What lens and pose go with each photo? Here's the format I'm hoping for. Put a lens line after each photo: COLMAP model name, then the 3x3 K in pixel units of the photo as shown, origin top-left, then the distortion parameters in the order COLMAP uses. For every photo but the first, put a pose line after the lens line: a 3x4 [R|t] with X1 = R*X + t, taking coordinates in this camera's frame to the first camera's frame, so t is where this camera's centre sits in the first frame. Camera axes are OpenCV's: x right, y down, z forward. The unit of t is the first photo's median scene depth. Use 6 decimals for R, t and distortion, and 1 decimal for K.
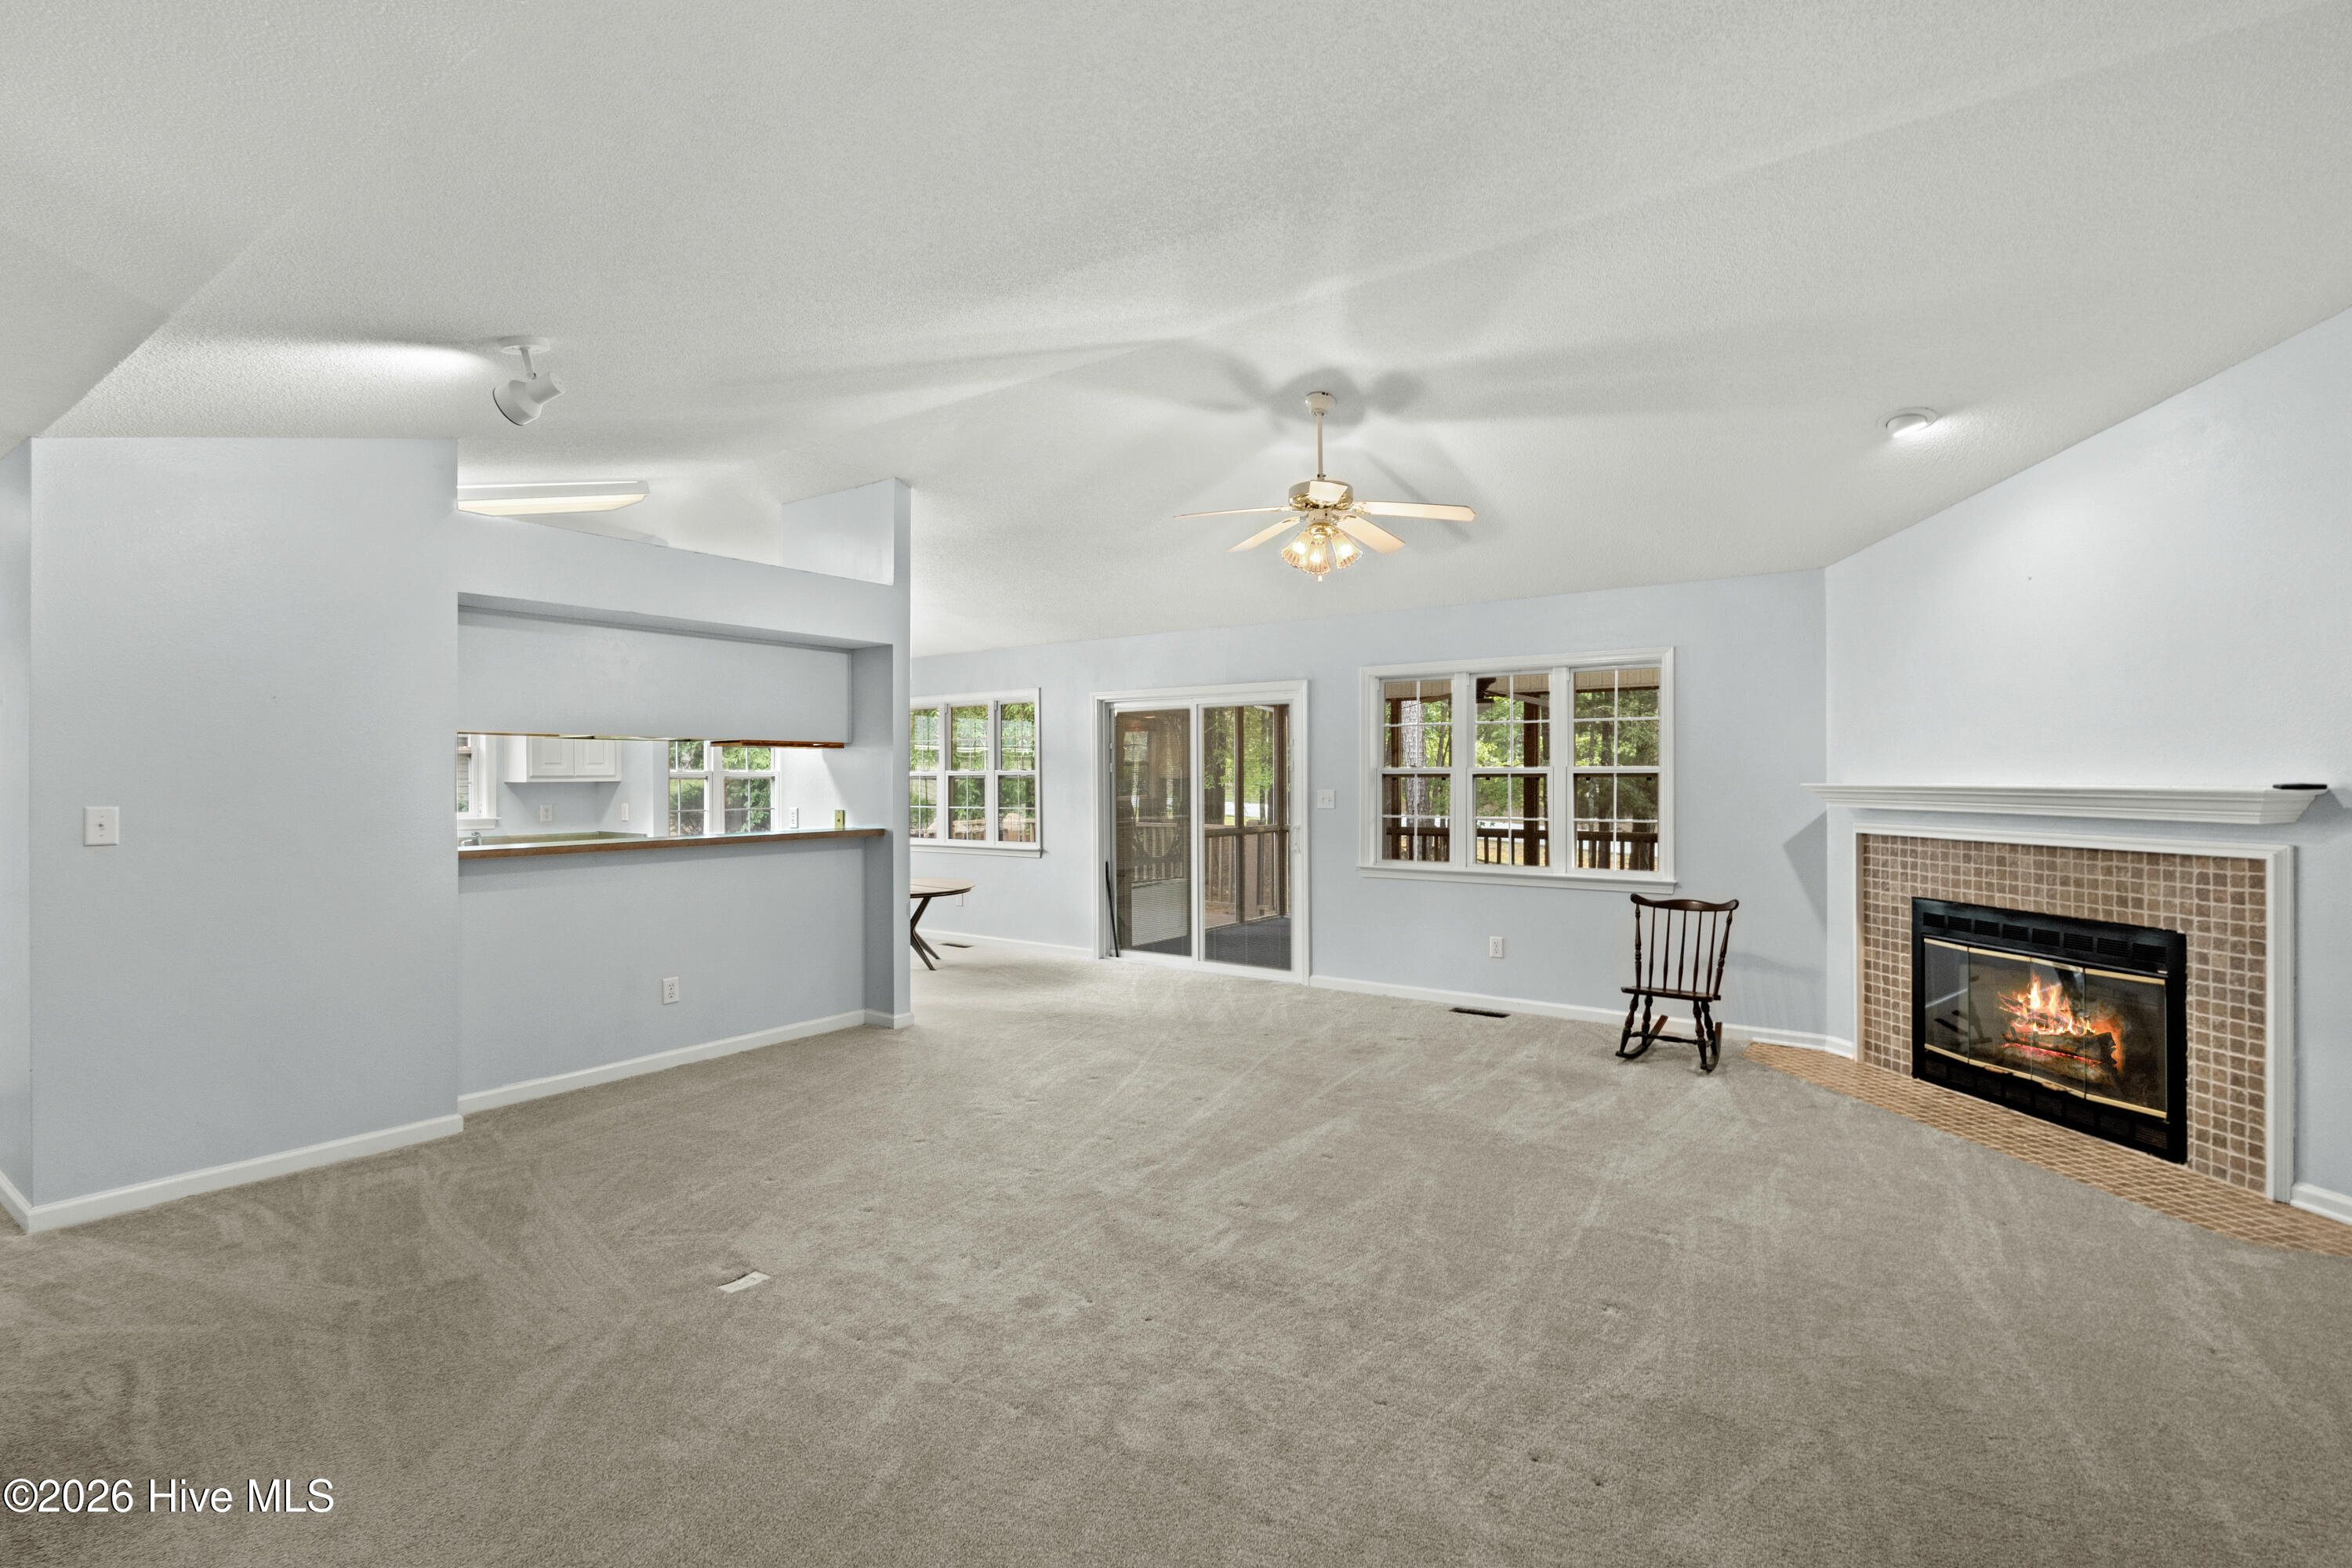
lens RADIAL K [[1118.2, 0, 1166.8], [0, 1118.2, 778.8], [0, 0, 1]] dist [0.008574, -0.001185]
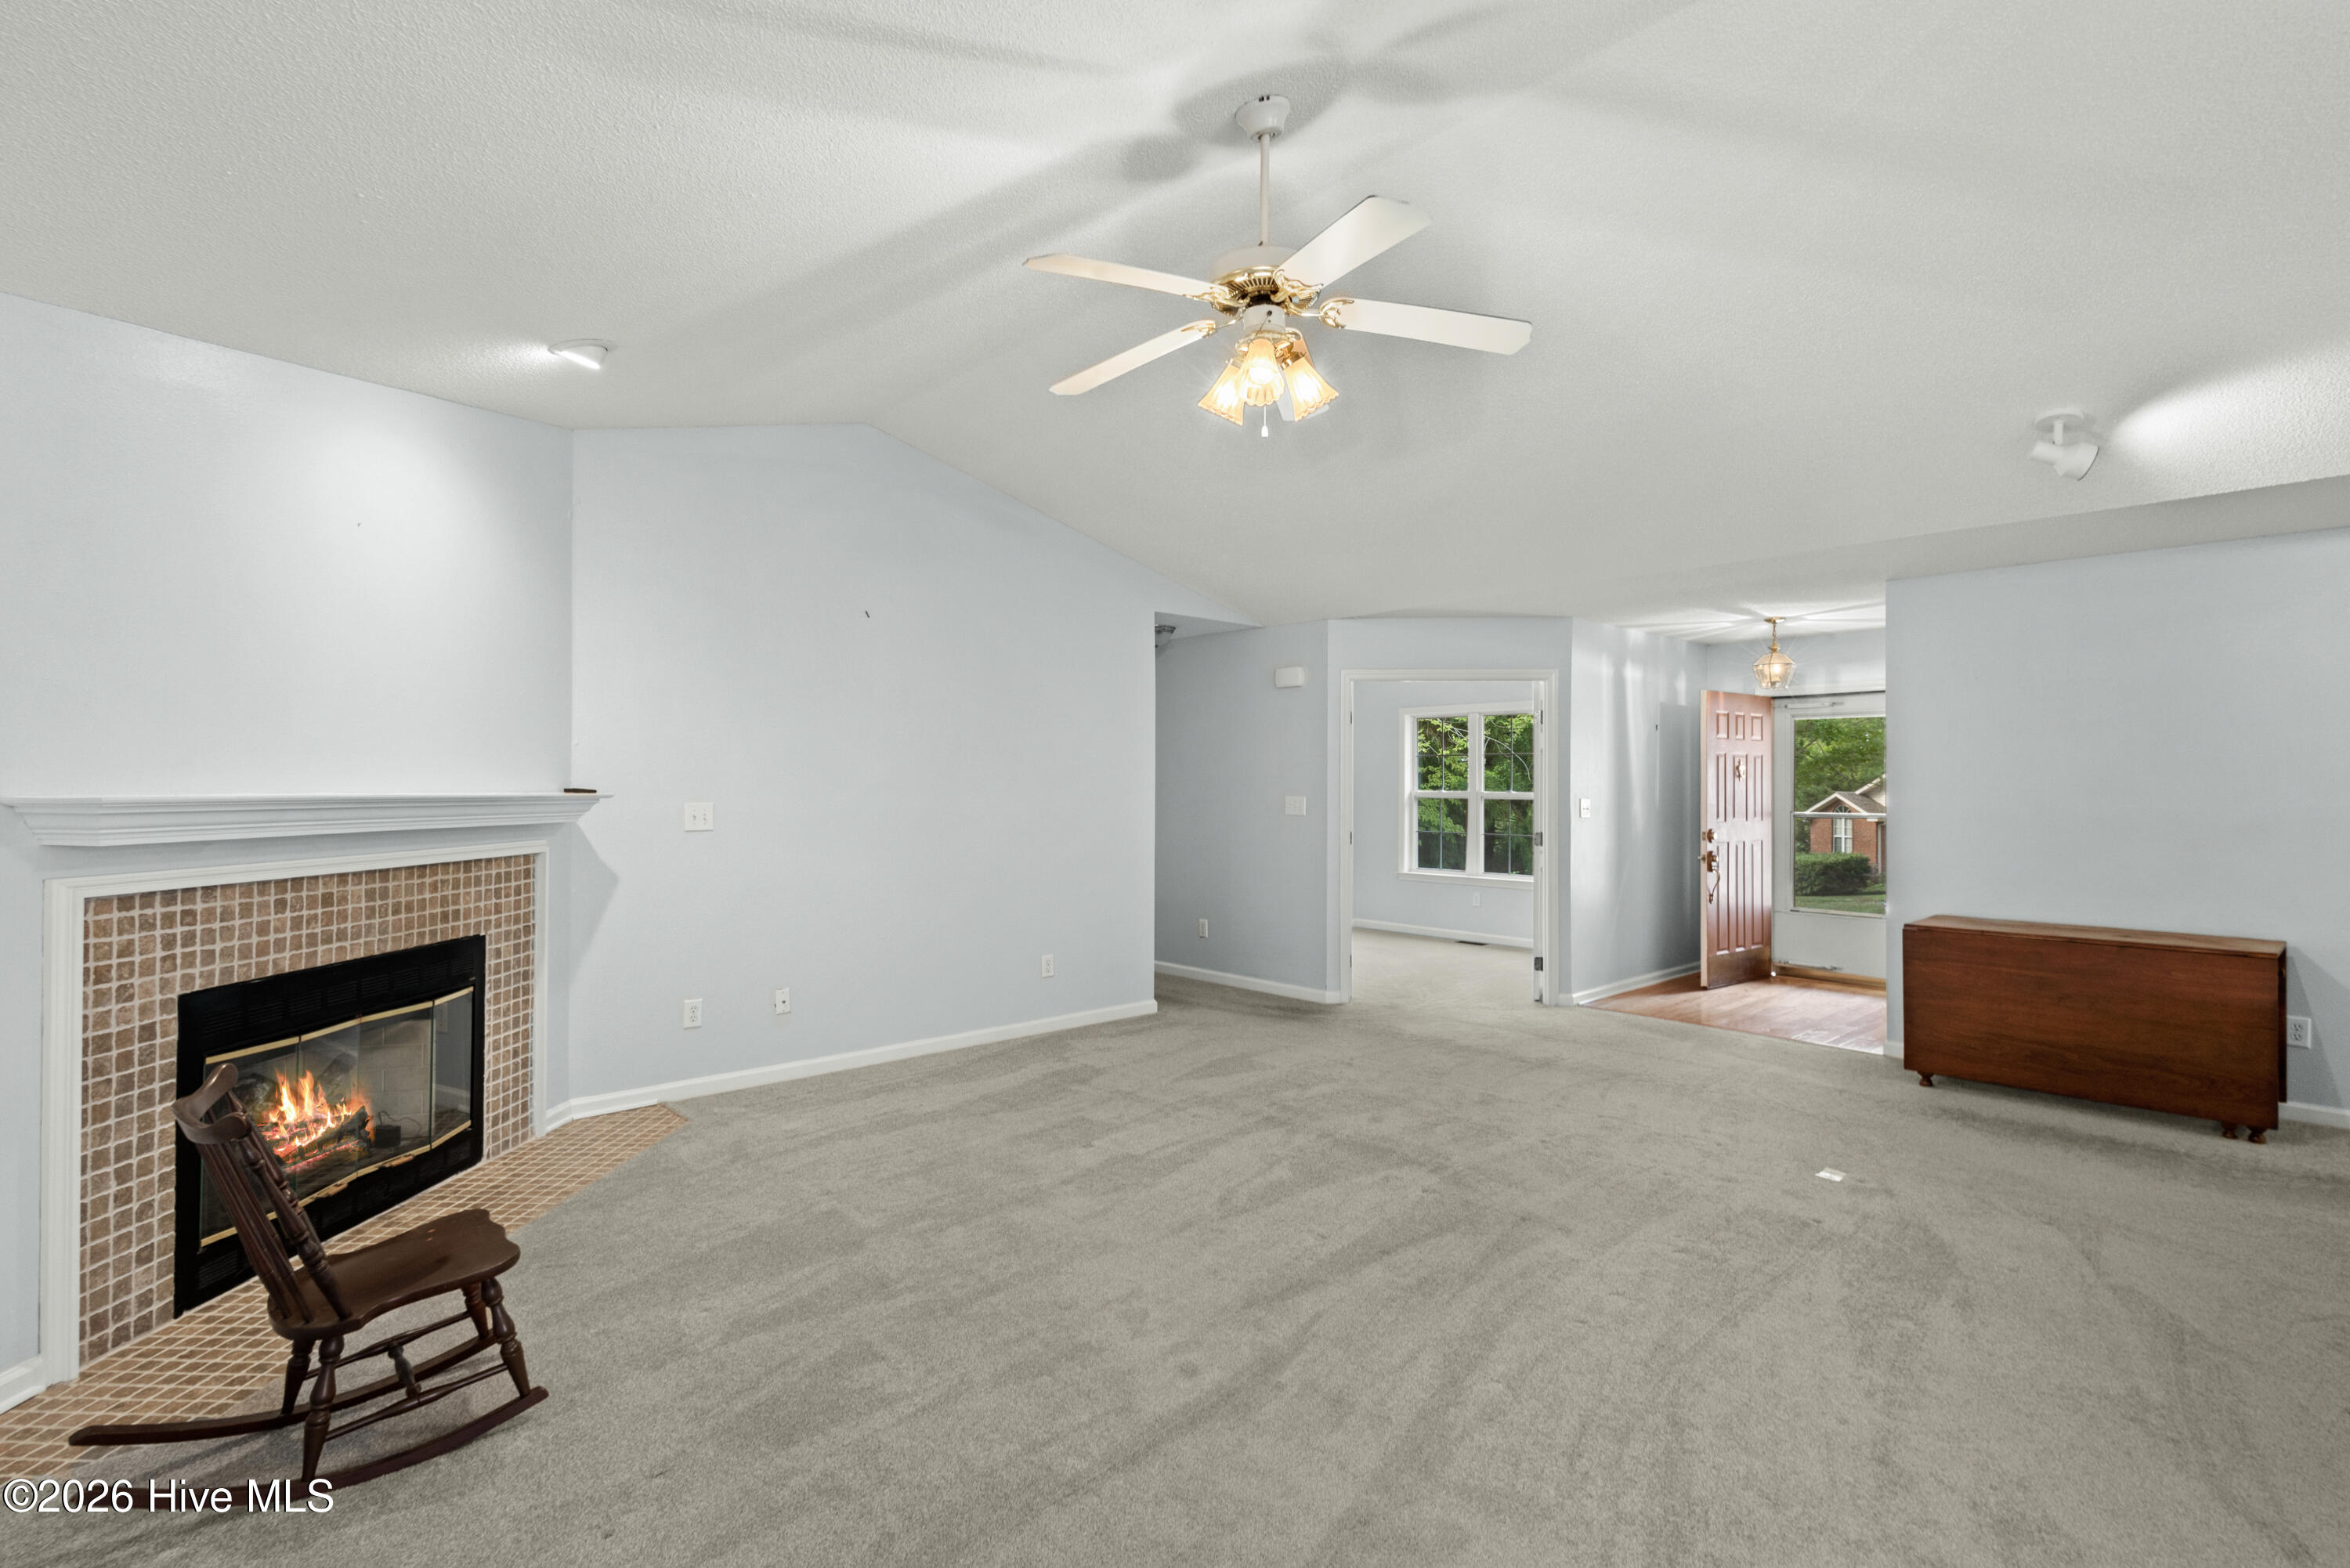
lens RADIAL K [[1117.2, 0, 1165.8], [0, 1117.2, 778.8], [0, 0, 1]] dist [0.008574, -0.001185]
pose [[-0.979375, -0.003693, 0.202016, 0.073119], [-0.004440, 0.999985, -0.003249, -0.003934], [-0.202001, -0.004079, -0.979377, 1.576327]]
